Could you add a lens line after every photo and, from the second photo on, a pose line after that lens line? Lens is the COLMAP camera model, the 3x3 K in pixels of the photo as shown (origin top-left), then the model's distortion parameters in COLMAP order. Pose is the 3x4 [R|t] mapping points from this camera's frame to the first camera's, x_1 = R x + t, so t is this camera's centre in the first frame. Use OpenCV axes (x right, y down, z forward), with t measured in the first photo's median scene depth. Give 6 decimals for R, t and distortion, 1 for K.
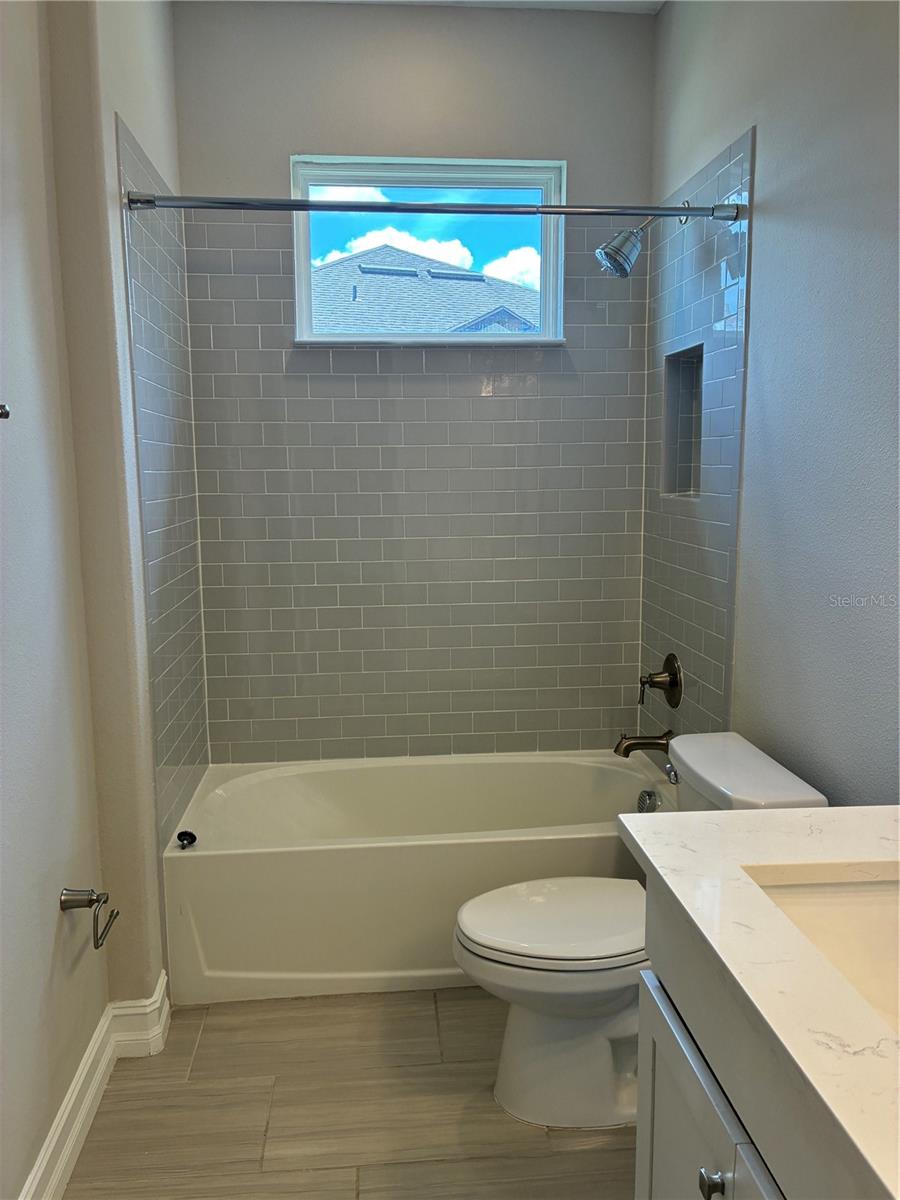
lens RADIAL K [[905.9, 0, 452.9], [0, 905.9, 594.1], [0, 0, 1]] dist [0.012793, 0.008898]
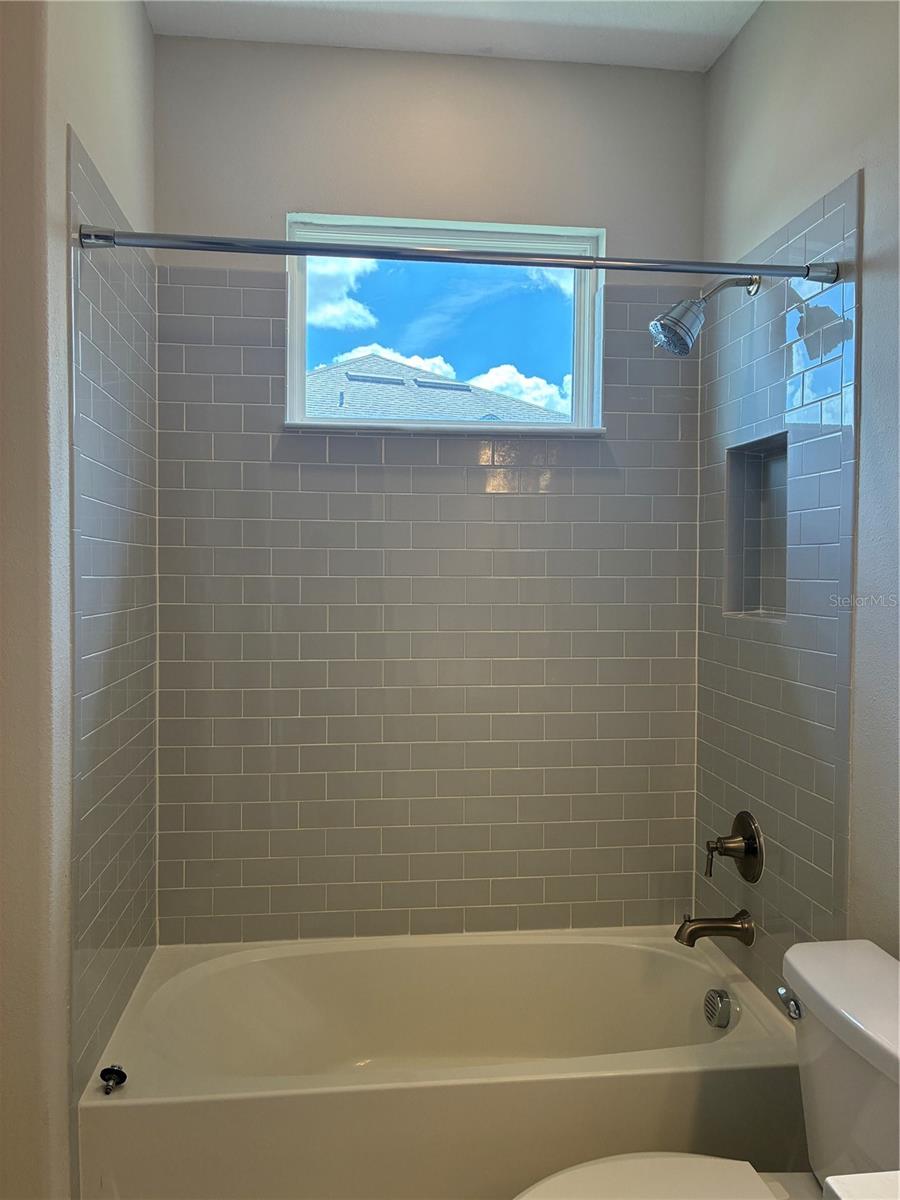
lens RADIAL K [[905.9, 0, 452.9], [0, 905.9, 594.1], [0, 0, 1]] dist [0.012793, 0.008898]
pose [[0.999615, 0.014533, 0.023619, -0.037432], [-0.011706, 0.993216, -0.115697, -0.029081], [-0.025140, 0.115376, 0.993004, 0.189379]]
